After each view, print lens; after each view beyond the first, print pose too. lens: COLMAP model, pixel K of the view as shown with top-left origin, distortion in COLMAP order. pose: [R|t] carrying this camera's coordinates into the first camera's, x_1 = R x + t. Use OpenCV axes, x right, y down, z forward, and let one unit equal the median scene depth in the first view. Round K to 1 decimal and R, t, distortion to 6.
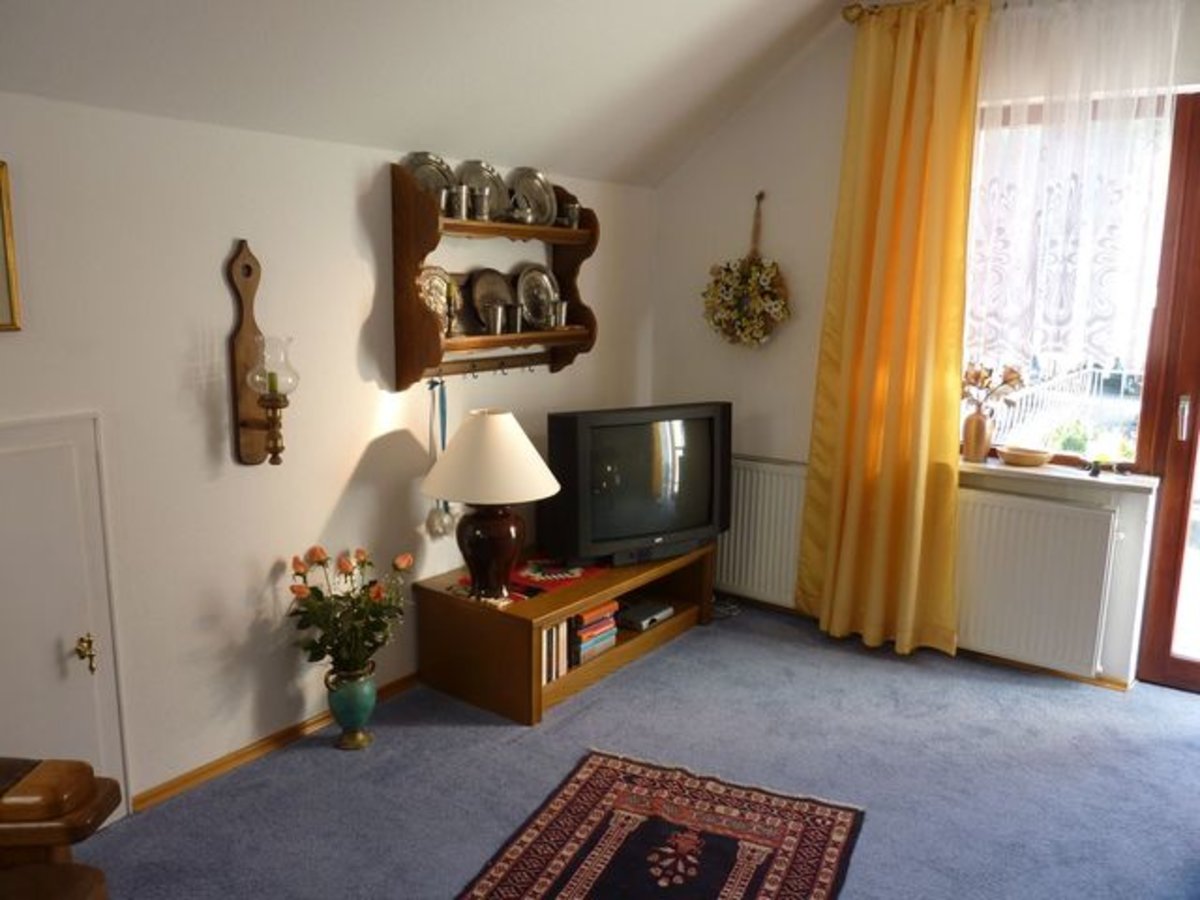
lens RADIAL K [[893.3, 0, 599.9], [0, 893.3, 444.9], [0, 0, 1]] dist [-0.056964, -0.006018]
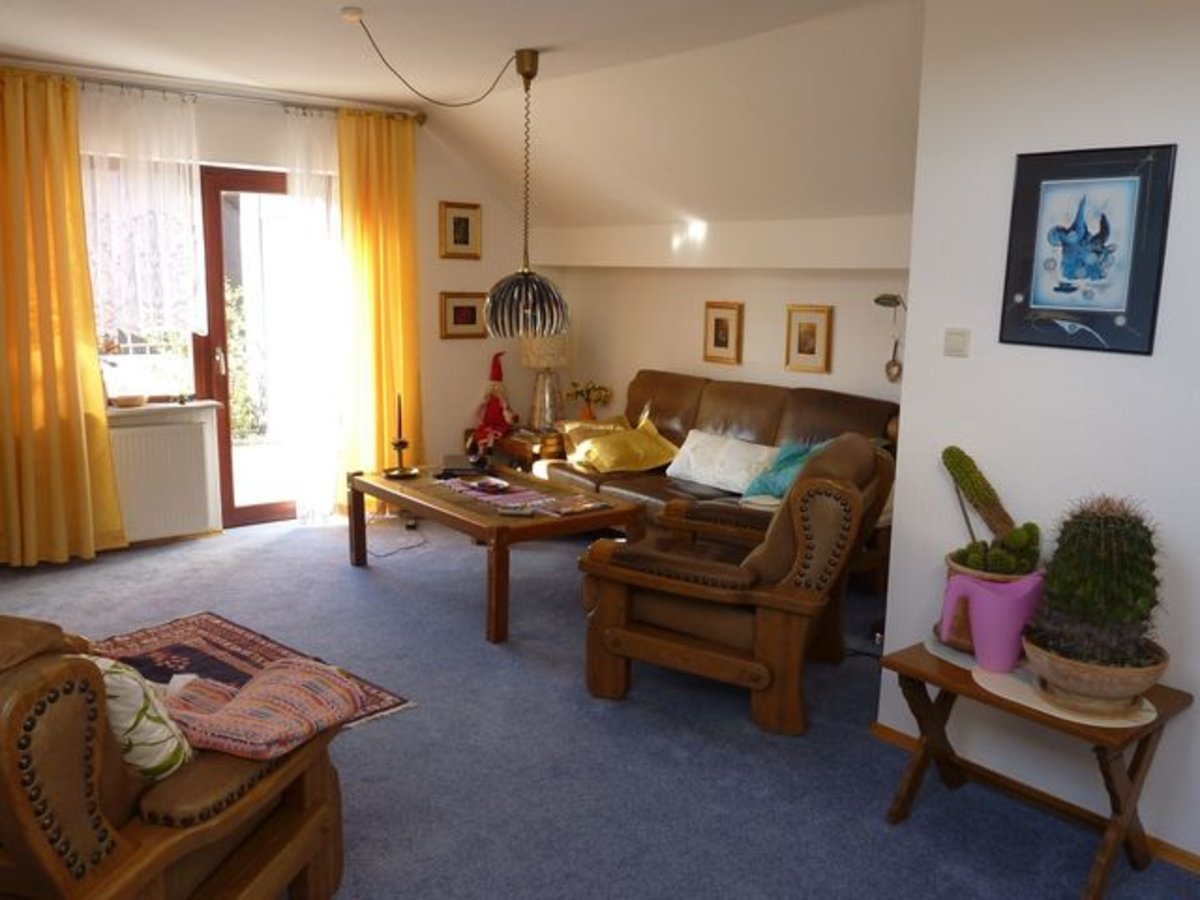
lens RADIAL K [[949.0, 0, 598.3], [0, 949.0, 448.2], [0, 0, 1]] dist [-0.002265, 0.000361]
pose [[0.249994, -0.174366, 0.952418, -0.905406], [0.151312, 0.978601, 0.139442, -0.012160], [-0.956351, 0.109253, 0.271028, -0.160179]]
